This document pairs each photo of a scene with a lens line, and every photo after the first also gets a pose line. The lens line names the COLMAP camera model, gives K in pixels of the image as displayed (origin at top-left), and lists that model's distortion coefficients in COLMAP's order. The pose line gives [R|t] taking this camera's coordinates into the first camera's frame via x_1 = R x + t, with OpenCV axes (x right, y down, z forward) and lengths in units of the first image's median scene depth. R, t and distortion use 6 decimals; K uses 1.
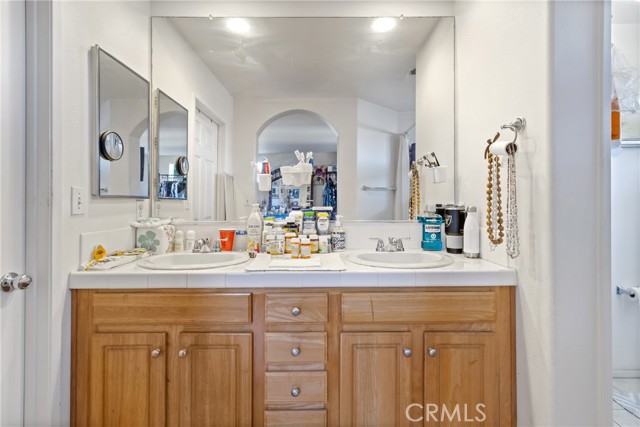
lens RADIAL K [[300.6, 0, 318.6], [0, 300.6, 196.4], [0, 0, 1]] dist [0.003866, -0.000993]
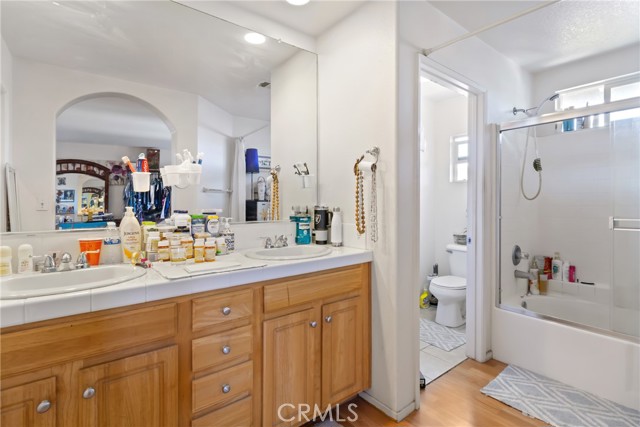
lens RADIAL K [[300.6, 0, 325.0], [0, 300.6, 203.6], [0, 0, 1]] dist [0.003866, -0.000993]
pose [[0.792327, -0.000705, 0.610096, -0.419990], [-0.008967, 0.999878, 0.012800, 0.000340], [-0.610030, -0.015613, 0.792224, -0.012336]]
